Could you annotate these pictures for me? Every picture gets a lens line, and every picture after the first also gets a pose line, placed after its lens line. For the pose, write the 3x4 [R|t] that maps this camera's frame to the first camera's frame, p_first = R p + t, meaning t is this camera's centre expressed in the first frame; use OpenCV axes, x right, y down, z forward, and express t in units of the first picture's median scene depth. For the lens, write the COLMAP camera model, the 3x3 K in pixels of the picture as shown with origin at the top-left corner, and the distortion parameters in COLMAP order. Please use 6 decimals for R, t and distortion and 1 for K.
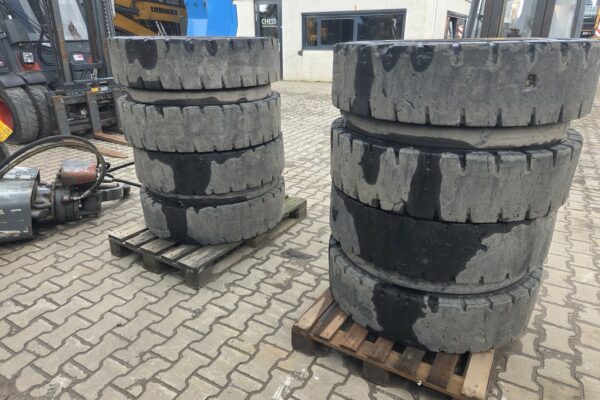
lens RADIAL K [[404.0, 0, 300.0], [0, 404.0, 200.0], [0, 0, 1]] dist [0.004007, -0.001179]
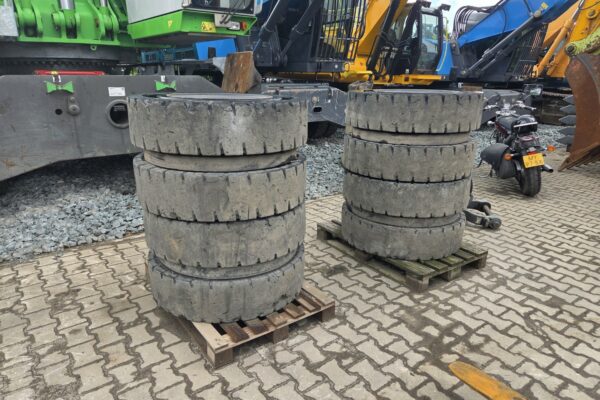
lens RADIAL K [[404.0, 0, 300.0], [0, 404.0, 200.0], [0, 0, 1]] dist [0.004007, -0.001179]
pose [[-0.381091, 0.268808, -0.884597, 1.195142], [-0.370124, 0.832424, 0.412406, -0.564847], [0.847218, 0.484575, -0.217737, 1.248604]]
